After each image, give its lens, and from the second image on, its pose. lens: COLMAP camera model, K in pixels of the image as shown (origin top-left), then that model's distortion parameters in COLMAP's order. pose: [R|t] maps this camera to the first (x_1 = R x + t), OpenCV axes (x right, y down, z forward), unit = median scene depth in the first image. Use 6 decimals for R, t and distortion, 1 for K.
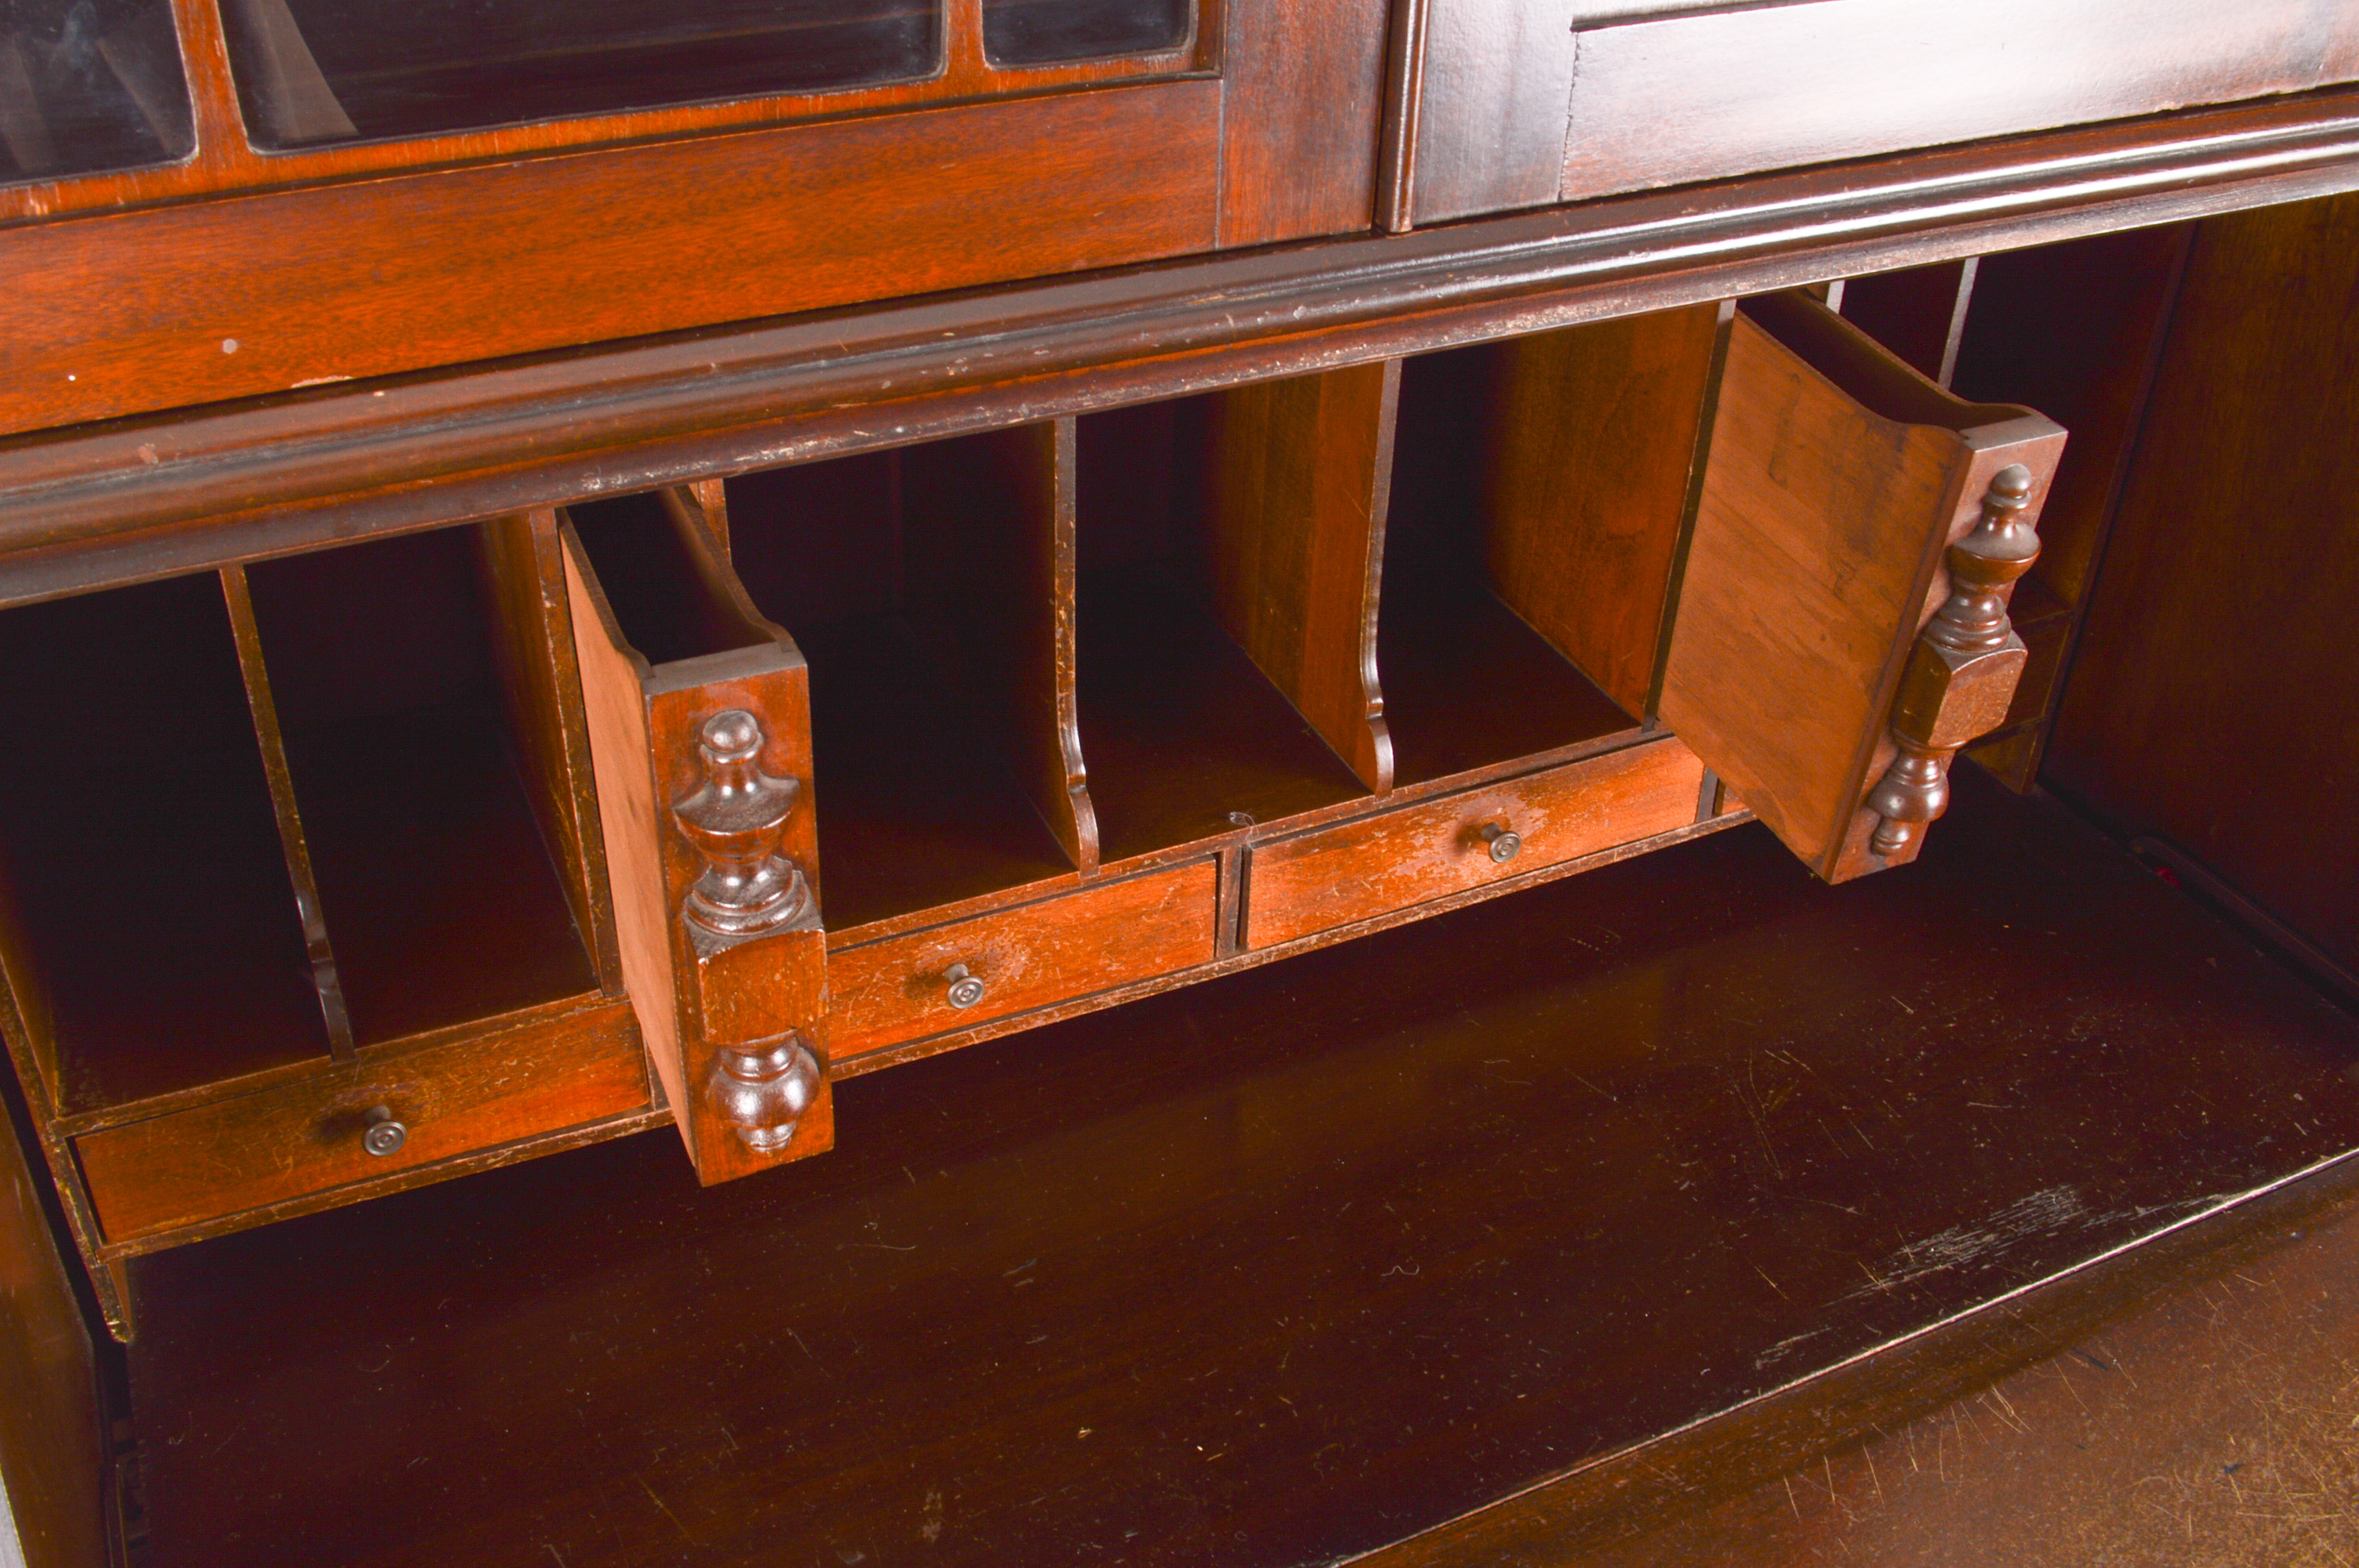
lens RADIAL K [[2259.4, 0, 1179.5], [0, 2259.4, 784.0], [0, 0, 1]] dist [-0.068920, 0.010867]
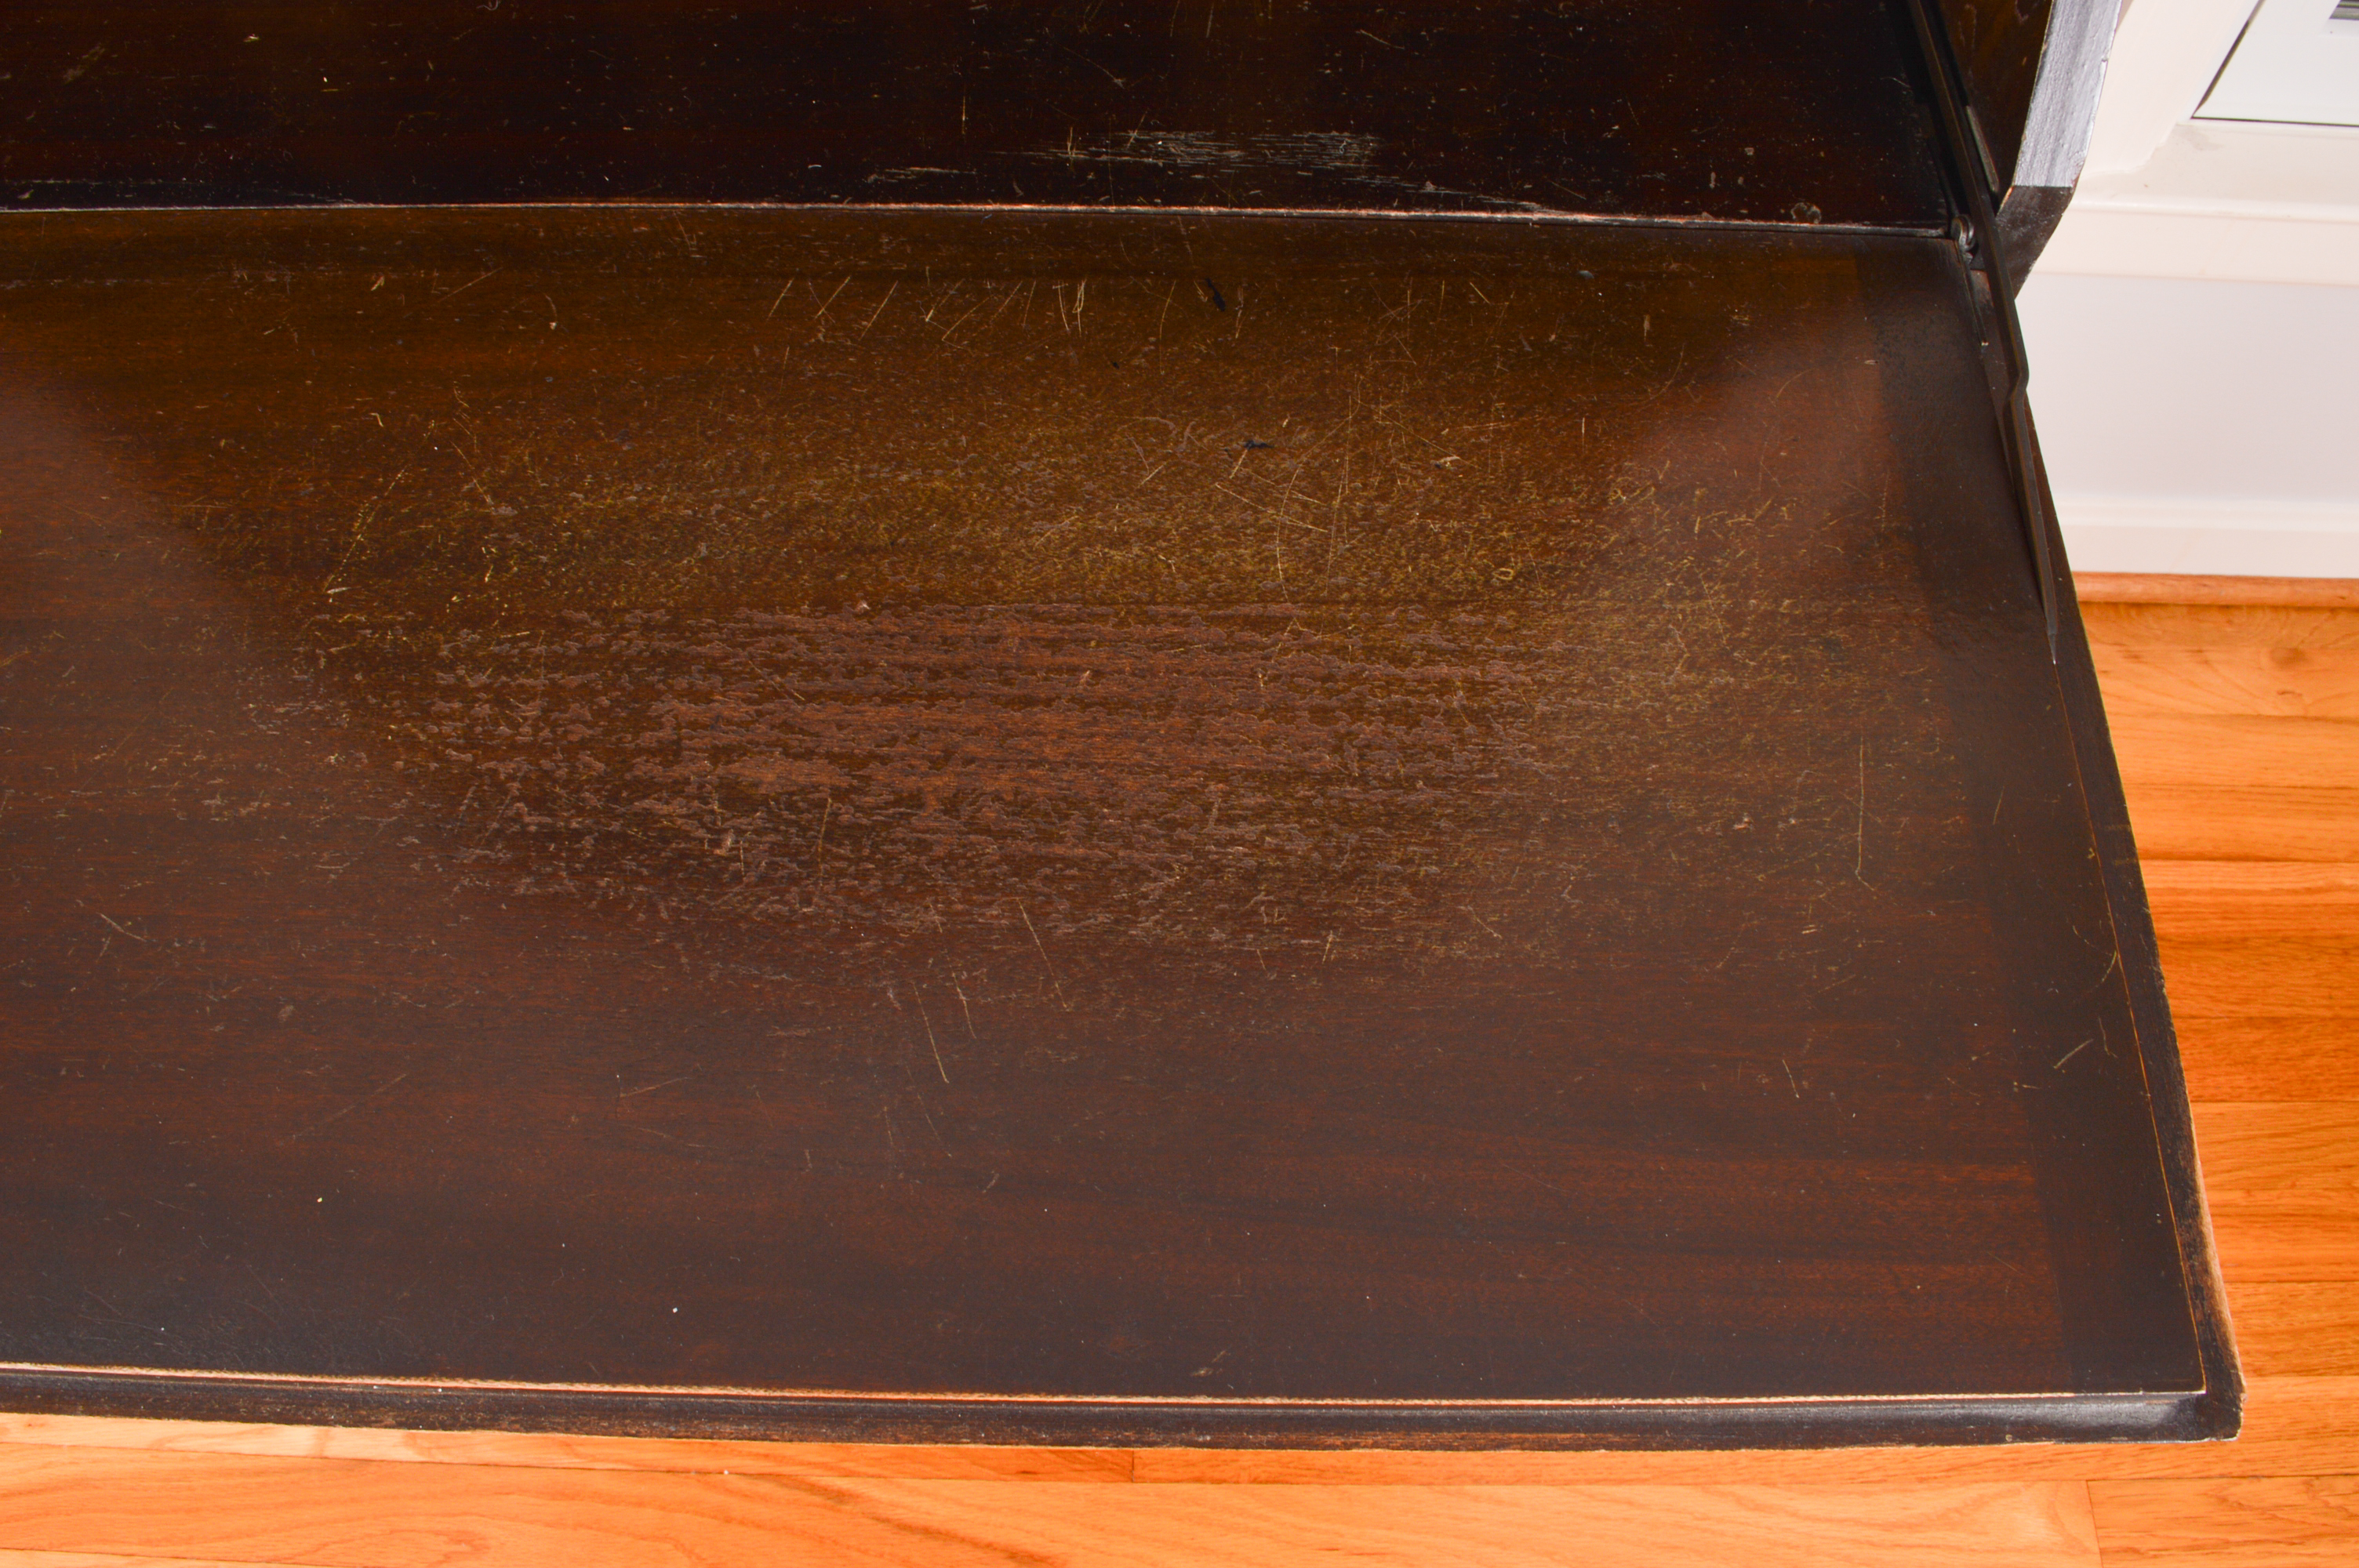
lens RADIAL K [[1842.9, 0, 1179.5], [0, 1842.9, 784.0], [0, 0, 1]] dist [-0.085074, 0.007017]
pose [[0.901036, 0.377810, -0.213056, 0.780615], [-0.239314, 0.842701, 0.482270, 0.095185], [0.361749, -0.383556, 0.849719, 0.384368]]
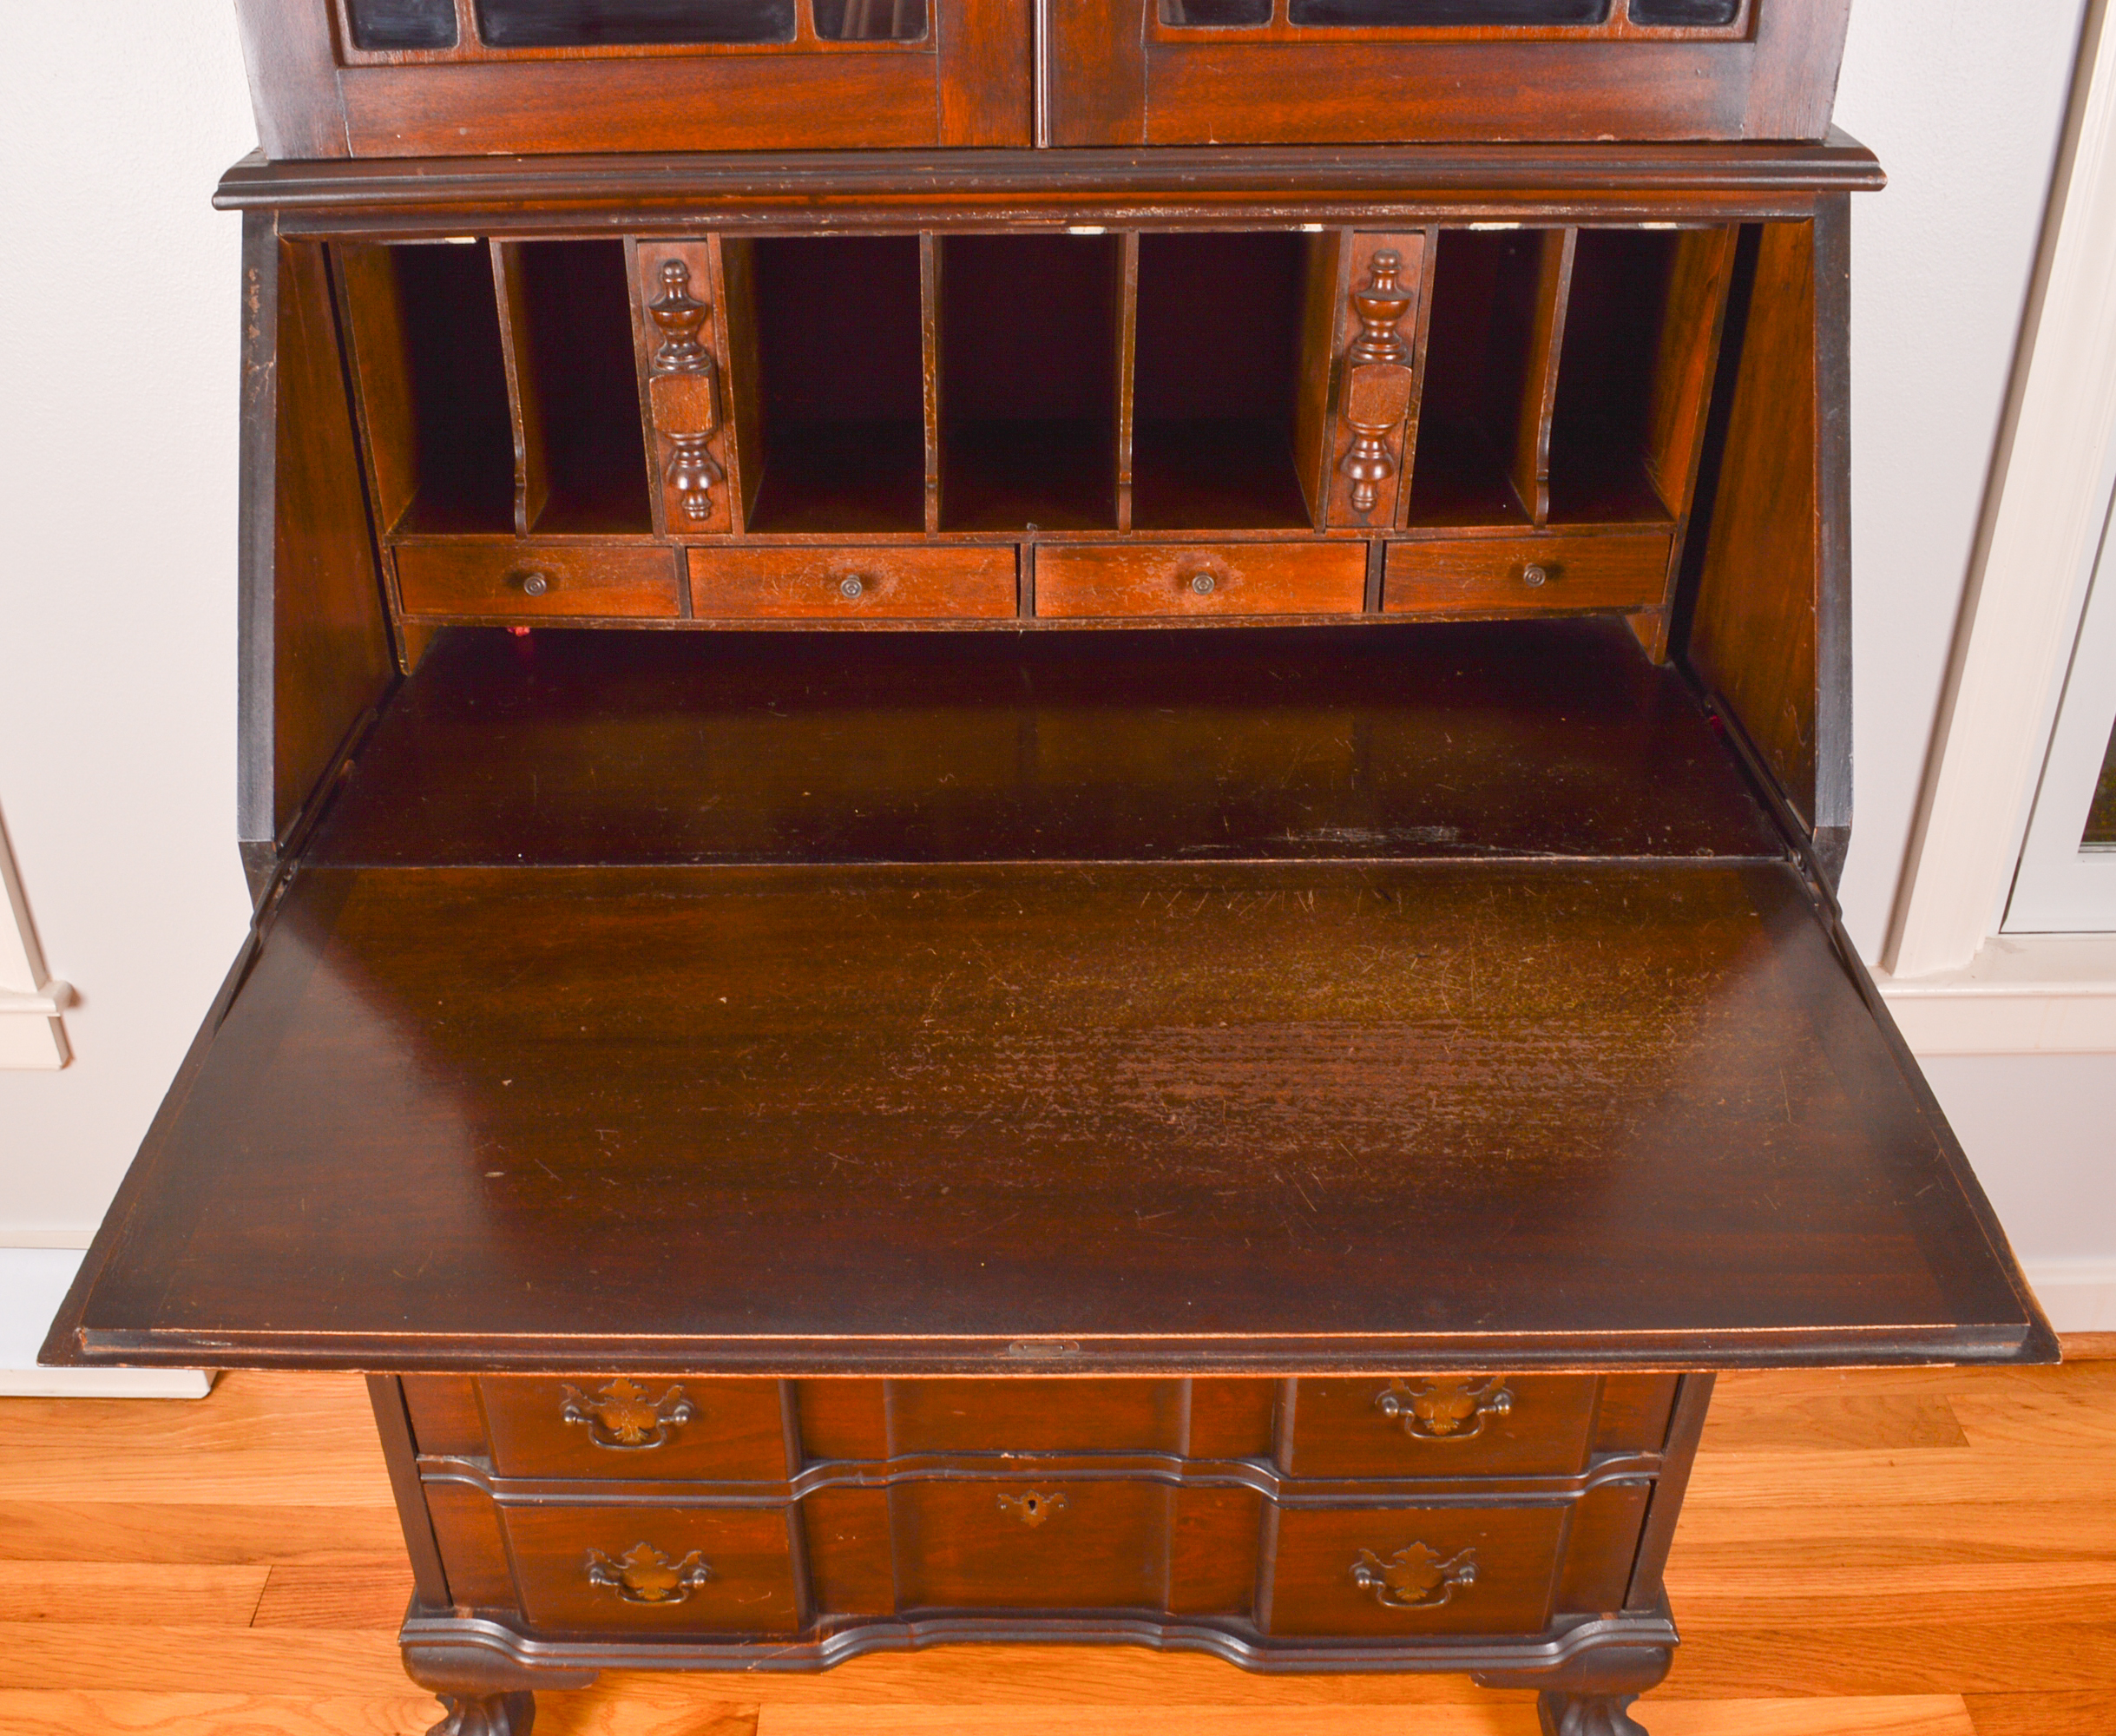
lens RADIAL K [[2081.1, 0, 995.1], [0, 2081.1, 872.9], [0, 0, 1]] dist [-0.085559, 0.005600]
pose [[0.897644, 0.200855, -0.392291, 0.923041], [-0.216677, 0.976235, 0.004036, 0.372257], [0.383779, 0.081378, 0.919832, -0.587424]]
